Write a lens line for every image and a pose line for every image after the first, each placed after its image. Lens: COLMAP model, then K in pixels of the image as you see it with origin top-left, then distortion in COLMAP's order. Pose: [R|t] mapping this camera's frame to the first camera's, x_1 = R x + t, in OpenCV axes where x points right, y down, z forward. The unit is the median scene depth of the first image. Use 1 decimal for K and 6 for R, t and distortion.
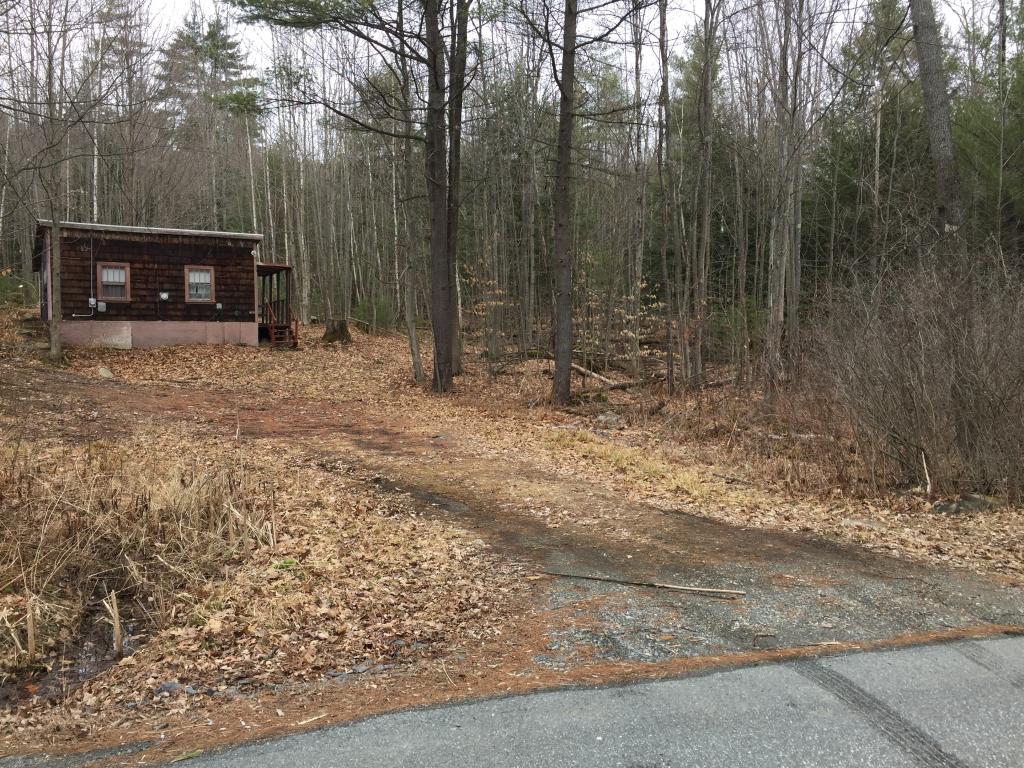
lens RADIAL K [[848.7, 0, 509.8], [0, 848.7, 384.9], [0, 0, 1]] dist [0.026822, -0.021078]
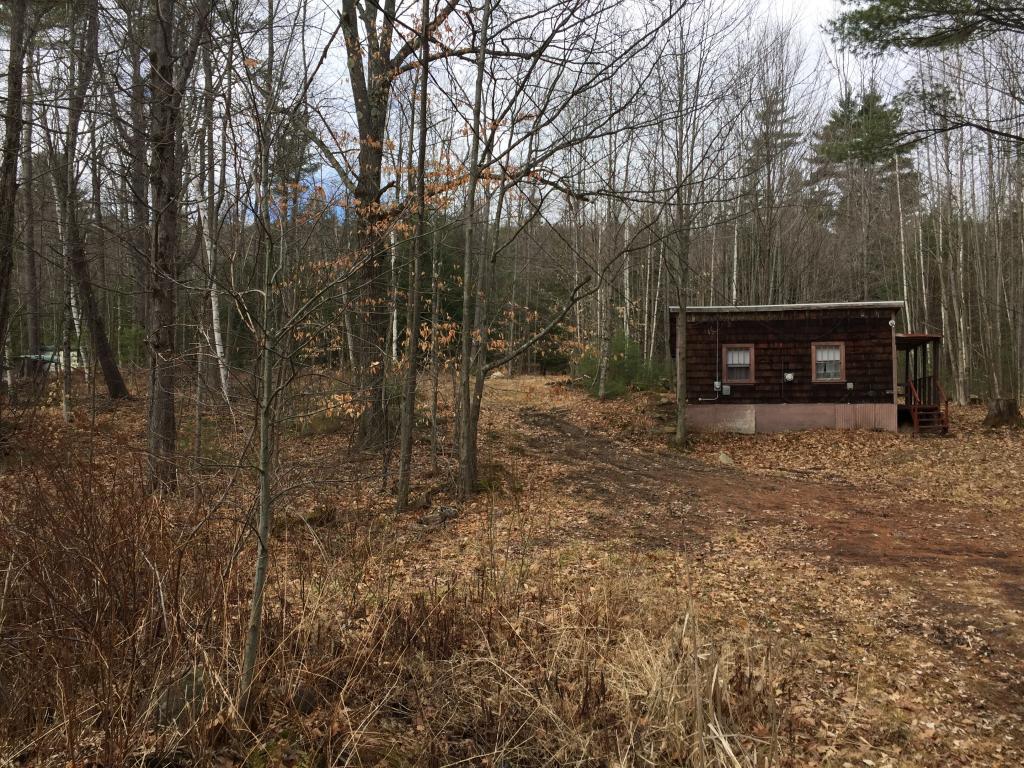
lens RADIAL K [[848.7, 0, 509.7], [0, 848.7, 388.1], [0, 0, 1]] dist [0.026822, -0.021078]
pose [[0.739441, -0.023854, -0.672798, -0.008720], [-0.036330, 0.996502, -0.075260, -0.011644], [0.672240, 0.080093, 0.735988, 0.118848]]
